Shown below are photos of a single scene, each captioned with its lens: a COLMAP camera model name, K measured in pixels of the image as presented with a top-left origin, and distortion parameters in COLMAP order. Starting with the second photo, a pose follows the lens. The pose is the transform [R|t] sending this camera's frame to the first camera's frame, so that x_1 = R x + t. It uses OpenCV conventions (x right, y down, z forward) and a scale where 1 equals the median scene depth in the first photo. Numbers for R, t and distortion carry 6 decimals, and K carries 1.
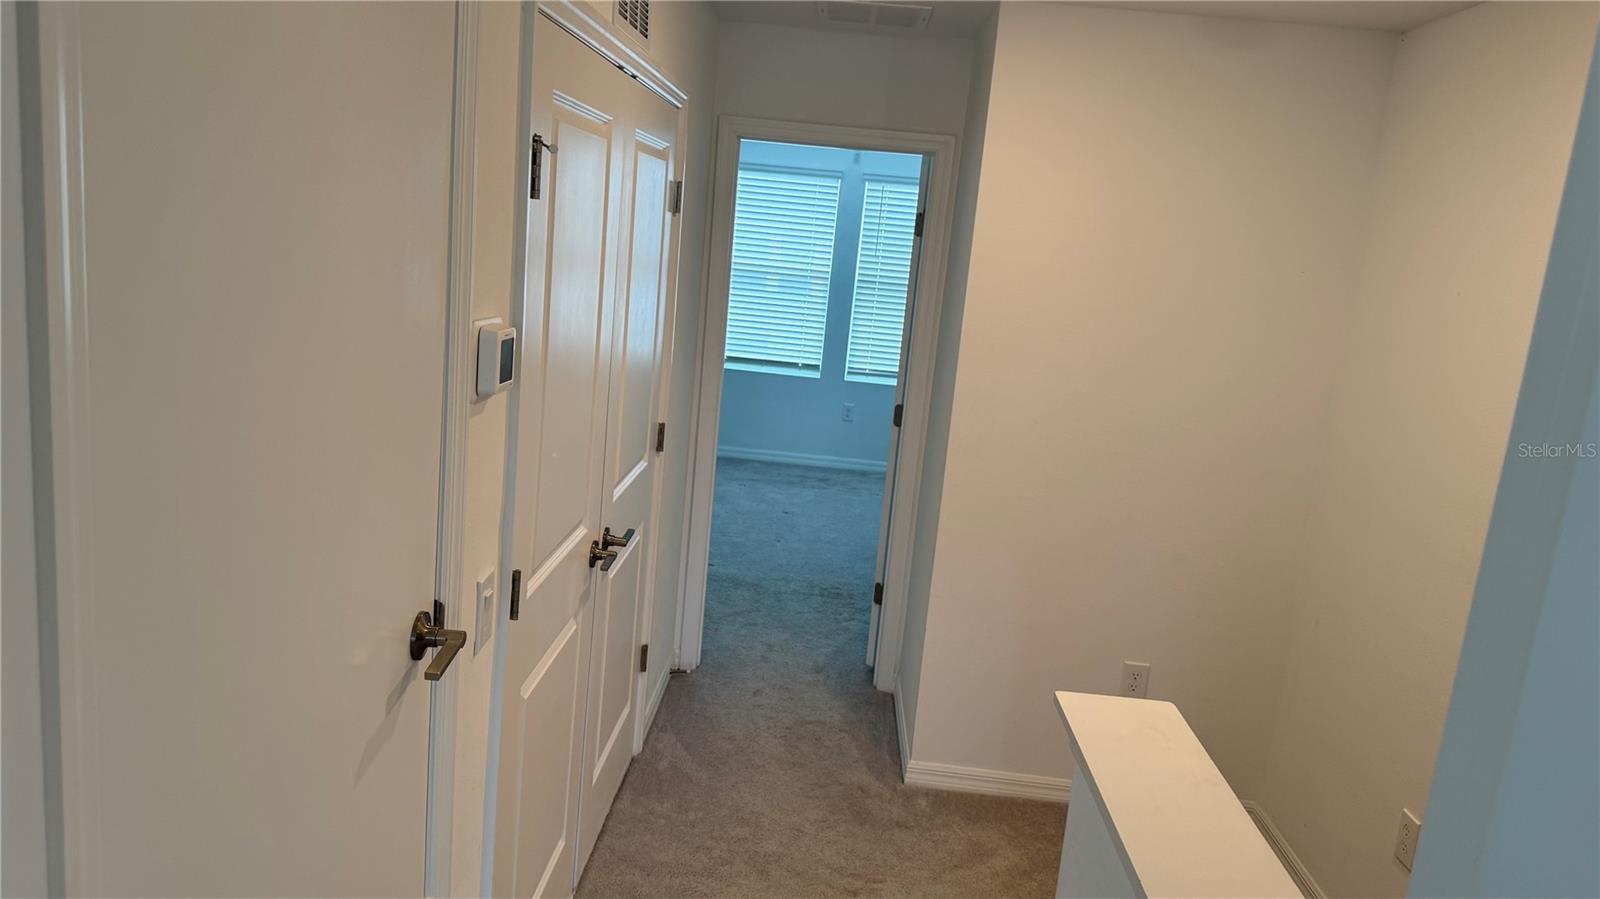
lens RADIAL K [[1112.4, 0, 803.1], [0, 1112.4, 460.3], [0, 0, 1]] dist [0.066263, -0.075419]
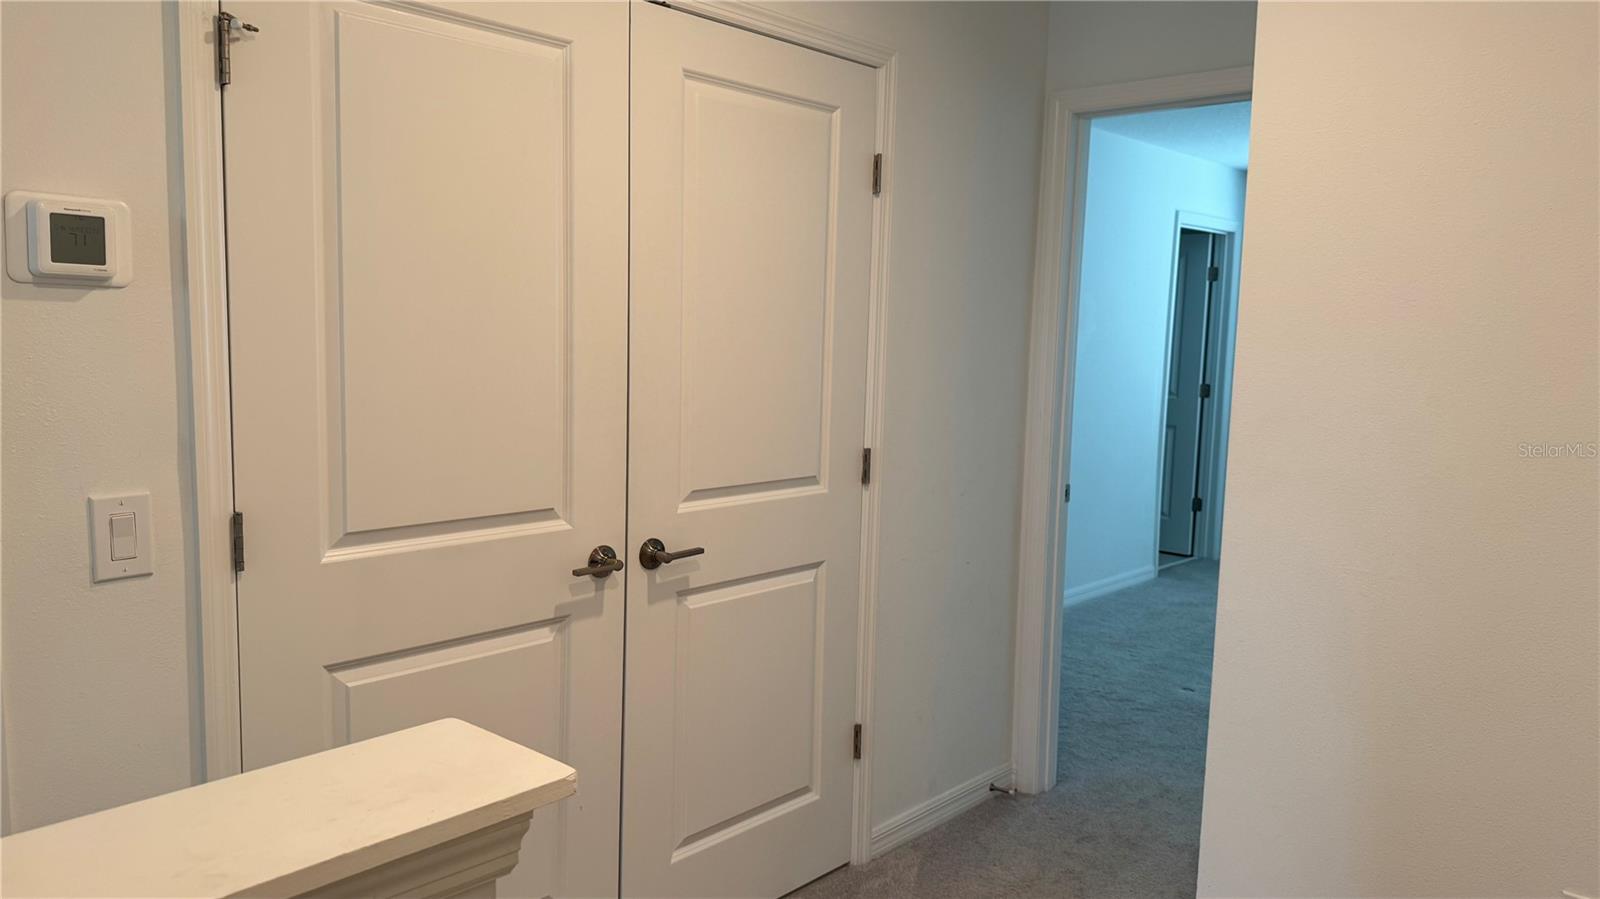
lens RADIAL K [[1112.4, 0, 803.1], [0, 1112.4, 460.3], [0, 0, 1]] dist [0.066263, -0.075419]
pose [[0.748381, -0.001301, -0.663267, 0.363911], [-0.089049, 0.990747, -0.102420, 0.061141], [0.657264, 0.135713, 0.741341, 0.341019]]
